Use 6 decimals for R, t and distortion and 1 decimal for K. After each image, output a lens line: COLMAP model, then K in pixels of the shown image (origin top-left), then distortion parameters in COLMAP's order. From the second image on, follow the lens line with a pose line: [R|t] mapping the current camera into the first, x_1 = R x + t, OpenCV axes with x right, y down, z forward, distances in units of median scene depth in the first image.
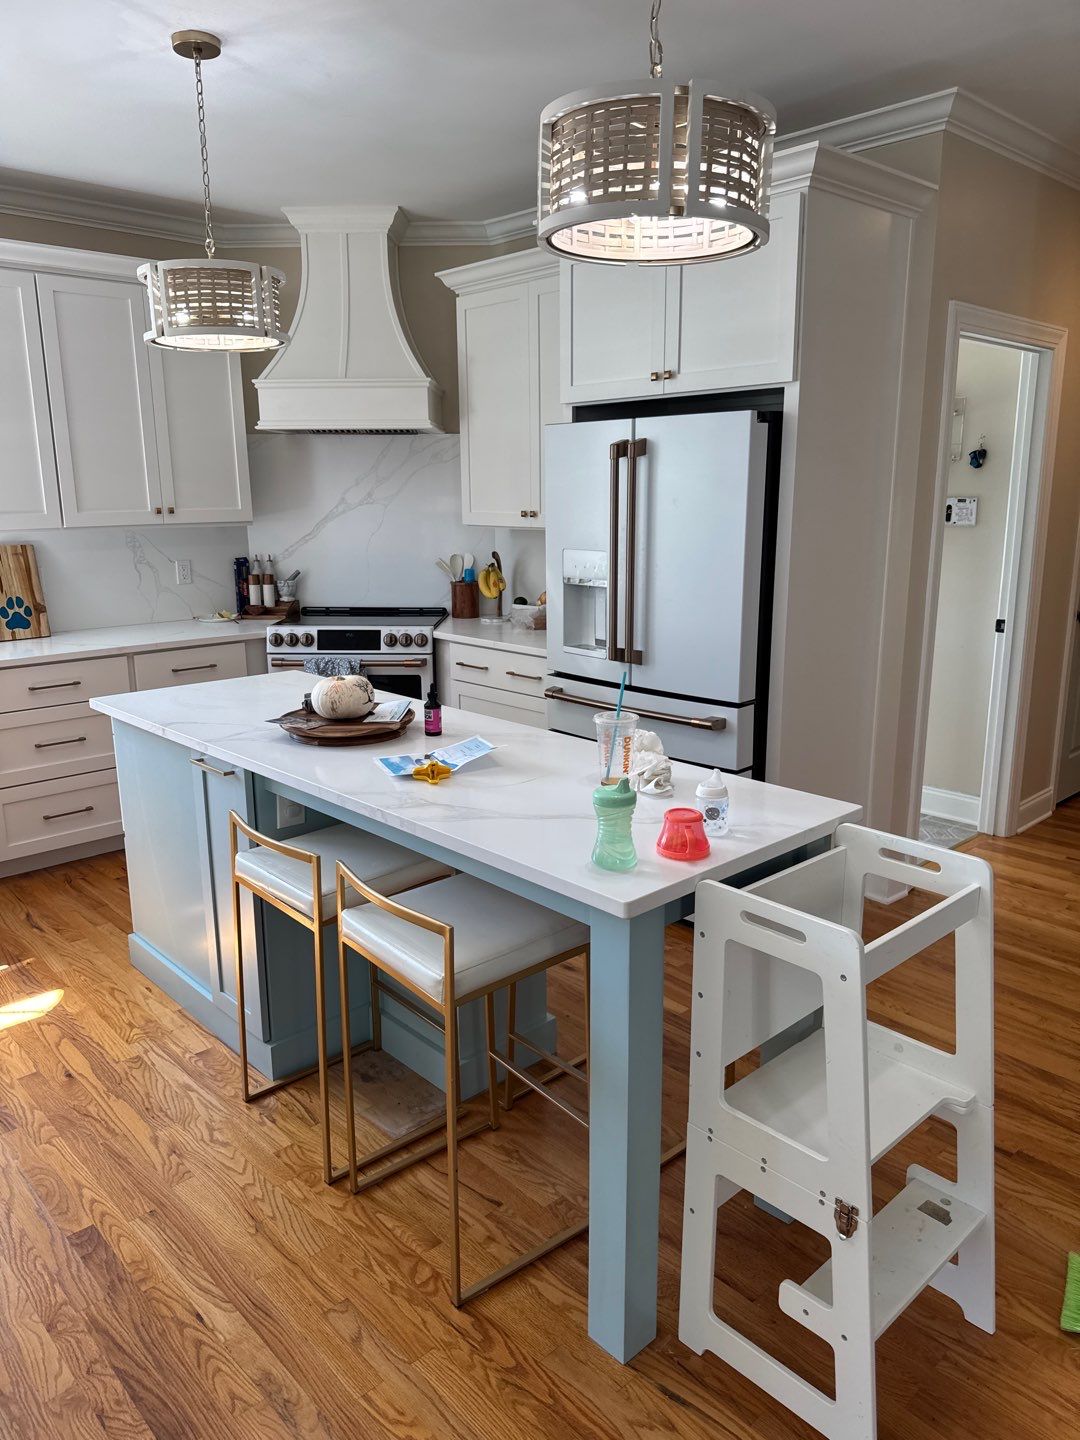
lens RADIAL K [[1023.0, 0, 542.5], [0, 1023.0, 726.7], [0, 0, 1]] dist [0.037582, -0.048388]
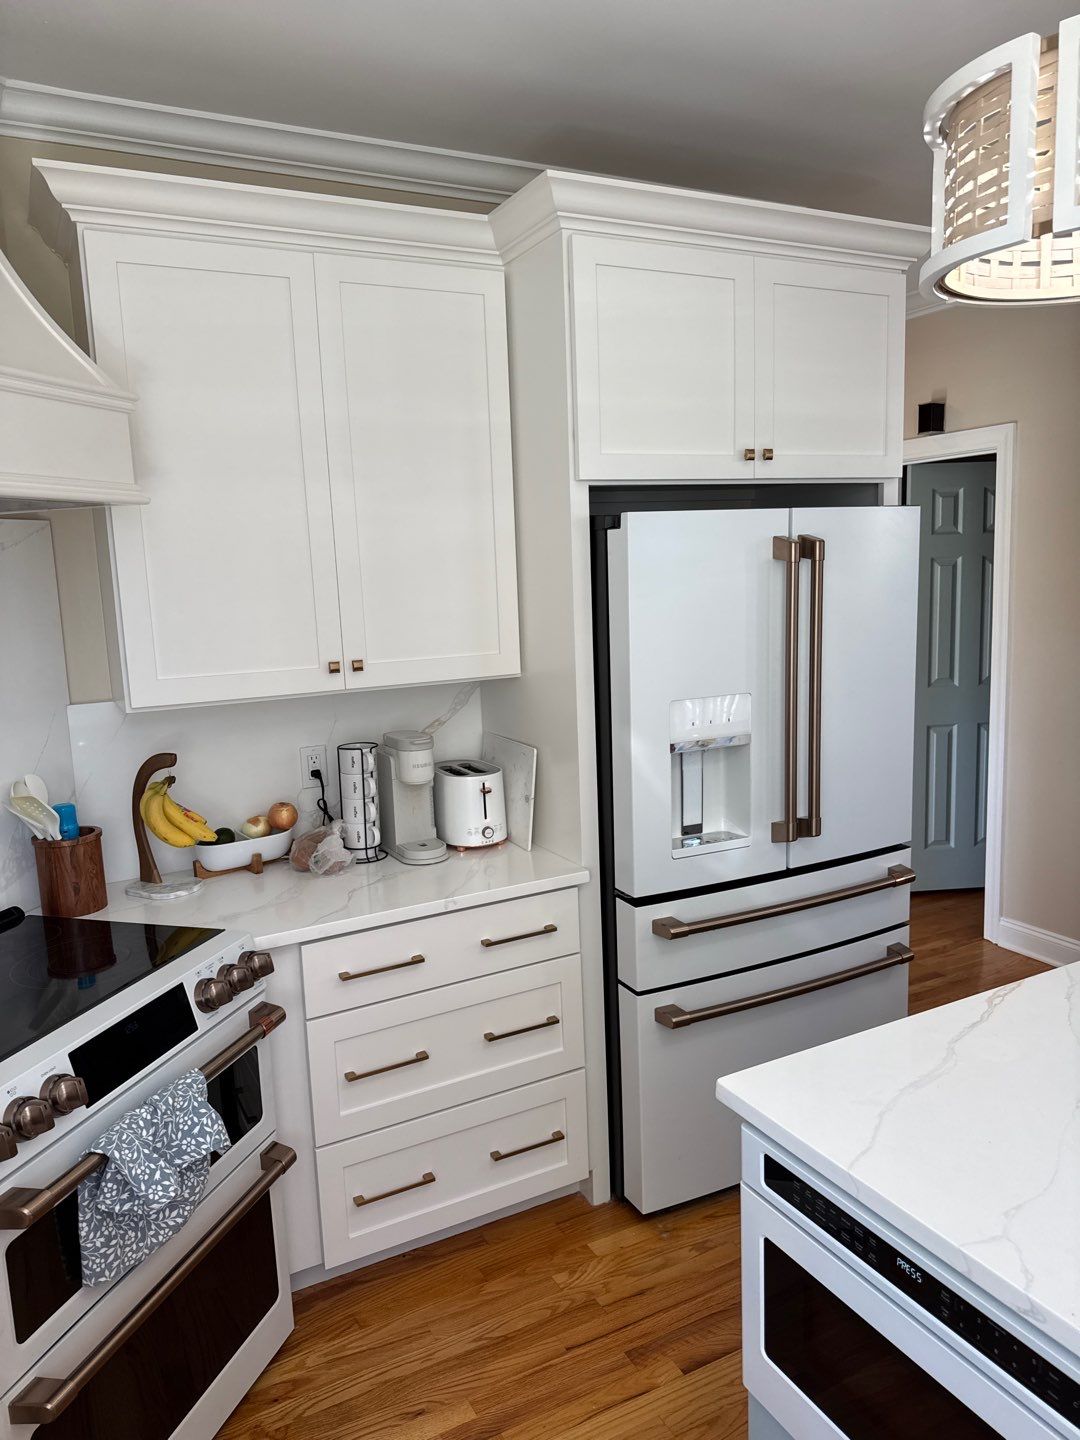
lens RADIAL K [[1023.0, 0, 538.2], [0, 1023.0, 707.4], [0, 0, 1]] dist [0.037582, -0.048388]
pose [[0.272740, -0.141625, 0.951607, -0.460607], [0.258062, 0.963629, 0.069452, -0.178742], [-0.926832, 0.226632, 0.299368, 0.670299]]
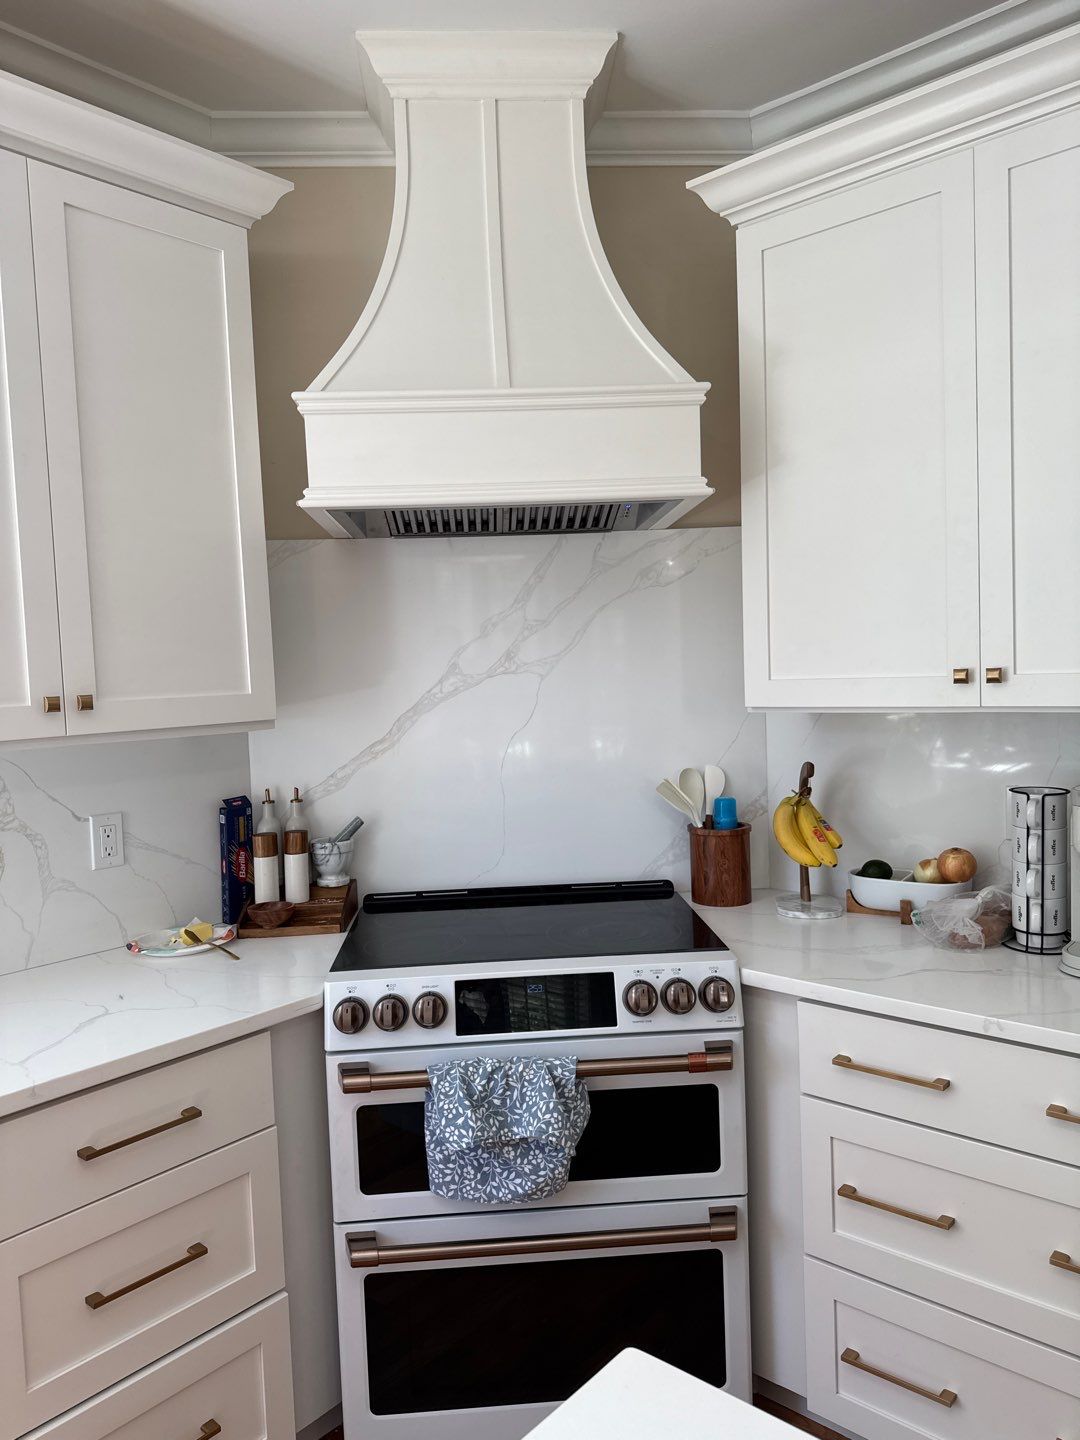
lens RADIAL K [[1023.0, 0, 541.6], [0, 1023.0, 708.8], [0, 0, 1]] dist [0.037582, -0.048388]
pose [[0.995399, -0.037660, 0.088110, -0.202203], [0.053744, 0.980700, -0.187985, -0.113438], [-0.079330, 0.191856, 0.978212, 0.548115]]
